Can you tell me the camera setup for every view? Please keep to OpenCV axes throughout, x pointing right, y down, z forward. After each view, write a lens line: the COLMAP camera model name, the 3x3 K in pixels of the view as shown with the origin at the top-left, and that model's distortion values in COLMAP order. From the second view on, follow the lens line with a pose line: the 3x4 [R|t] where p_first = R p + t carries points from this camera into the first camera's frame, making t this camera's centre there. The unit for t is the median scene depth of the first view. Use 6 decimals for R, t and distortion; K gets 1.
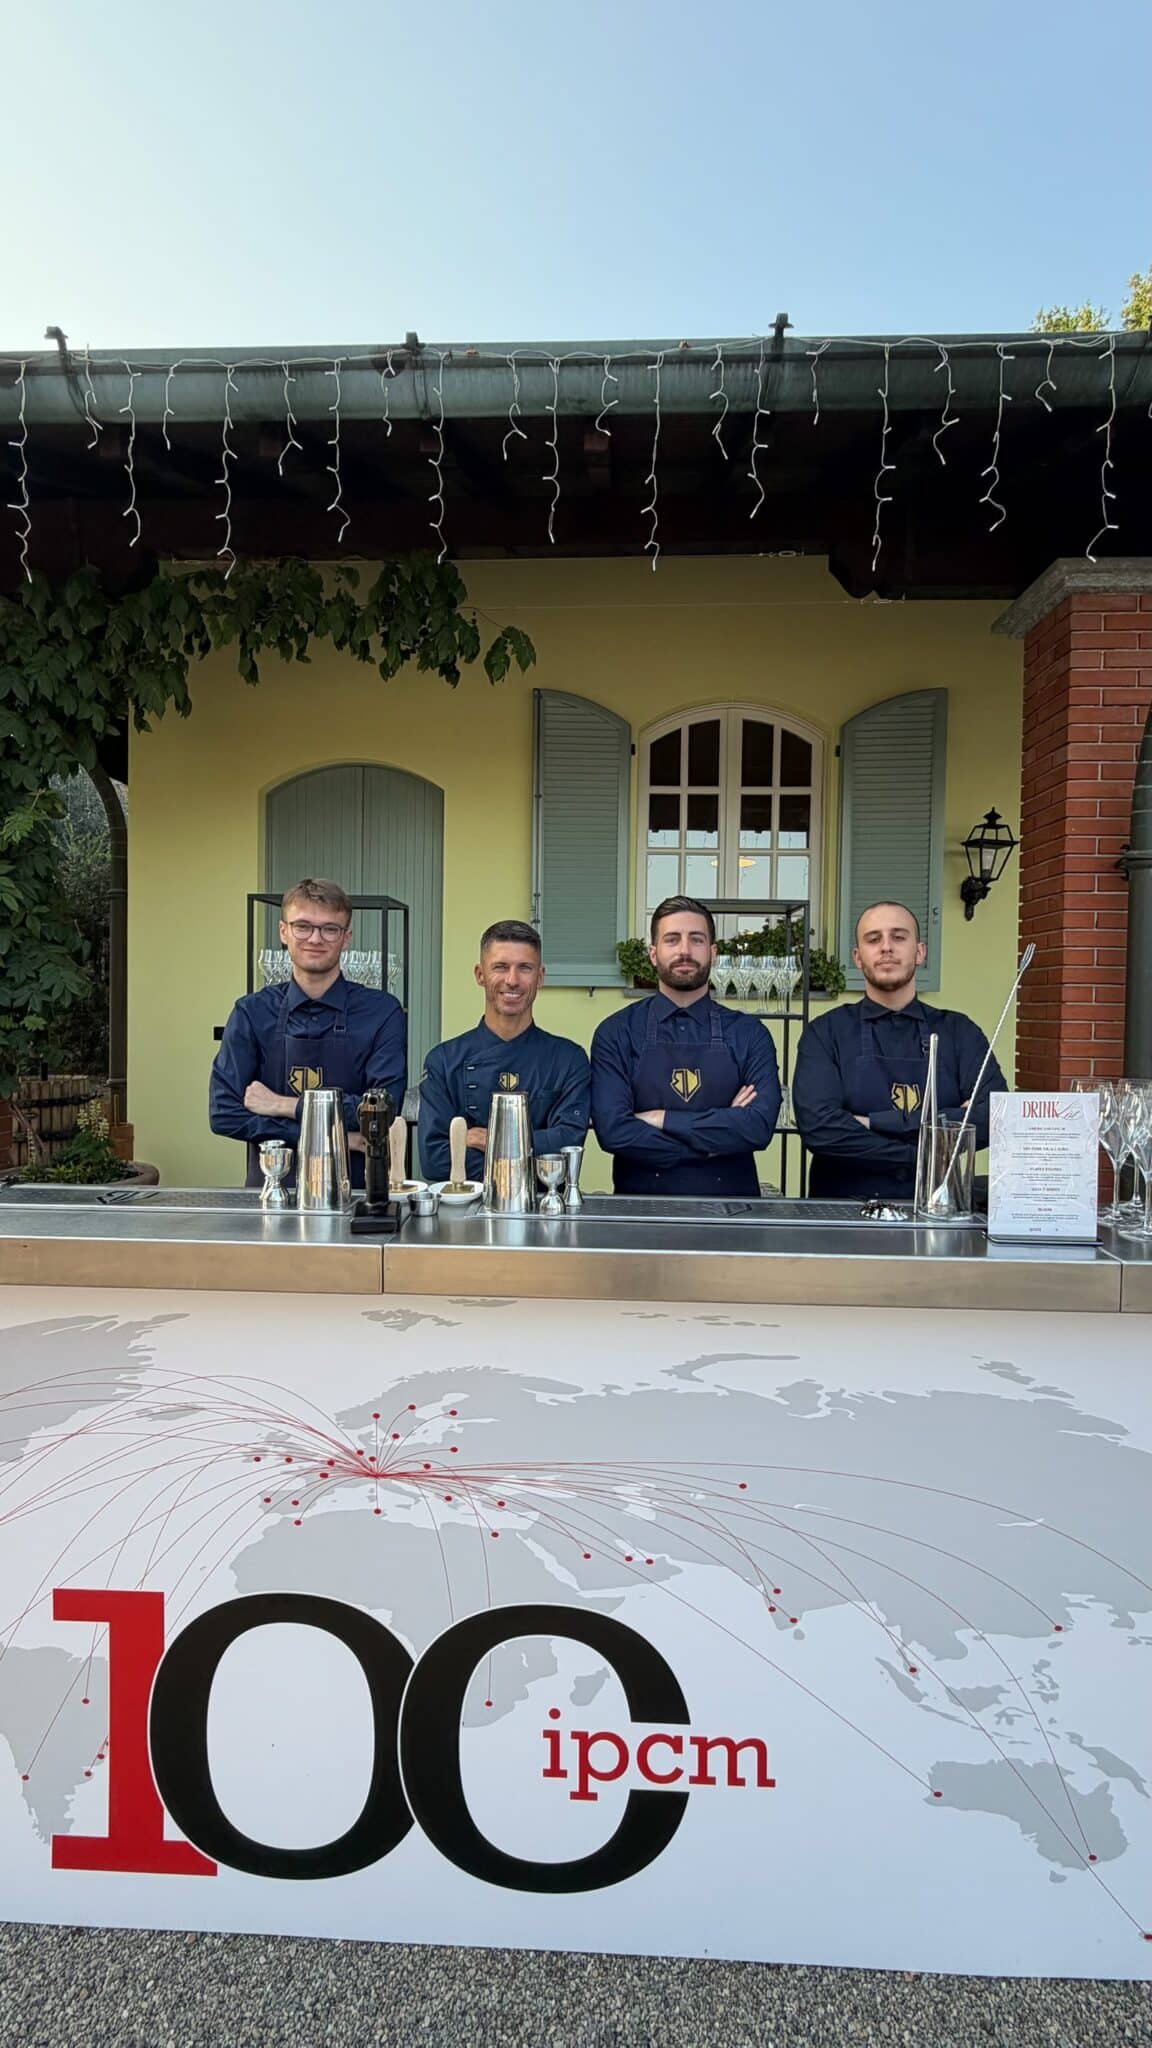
lens RADIAL K [[914.8, 0, 576.0], [0, 914.8, 1024.0], [0, 0, 1]] dist [0.001254, -0.000097]
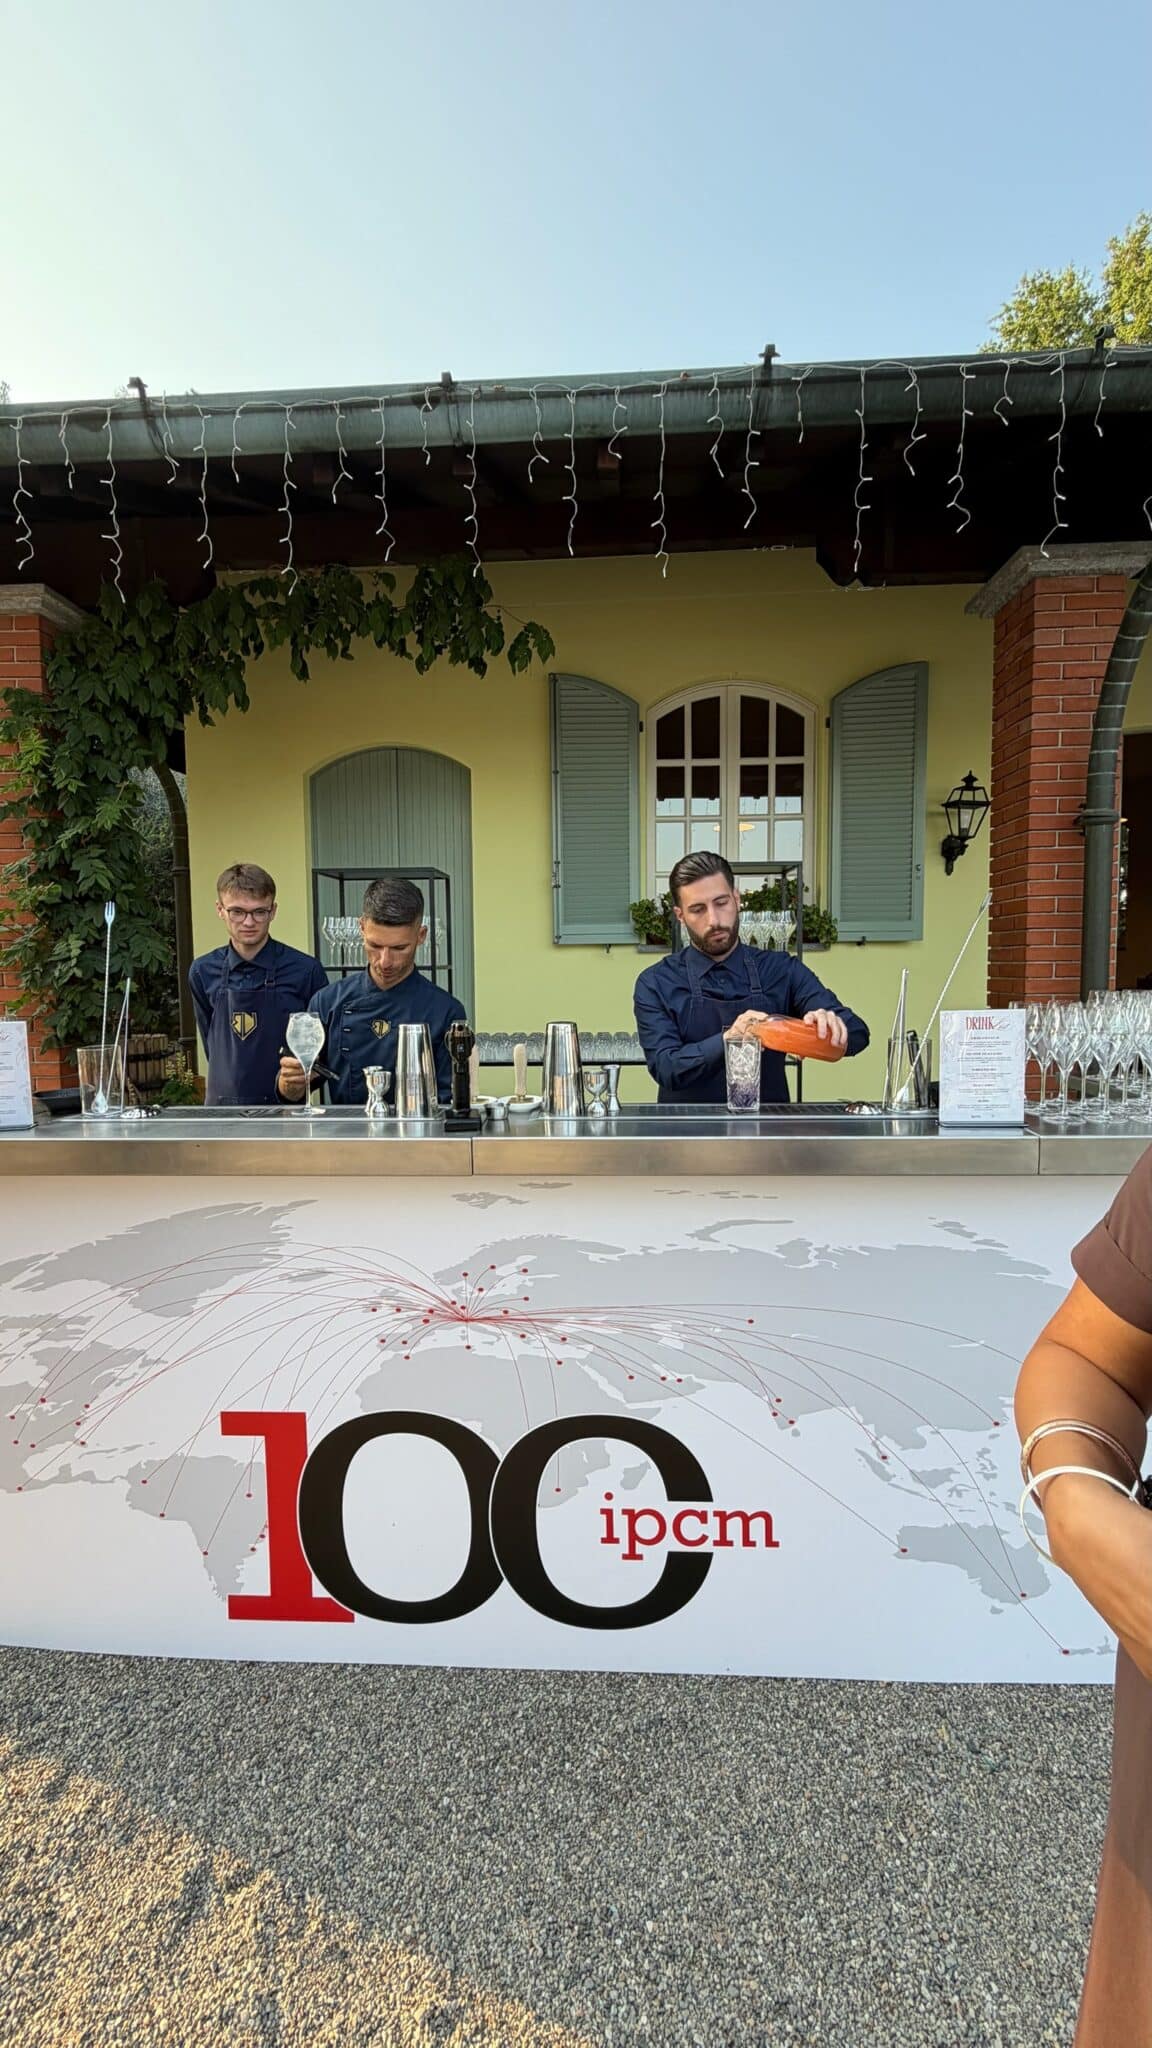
lens RADIAL K [[854.0, 0, 576.0], [0, 854.0, 1024.0], [0, 0, 1]] dist [0.000044, 0.000074]
pose [[0.999582, -0.024190, -0.015853, -0.019575], [0.024933, 0.998514, 0.048457, 0.011892], [0.014657, -0.048832, 0.998699, -0.104285]]
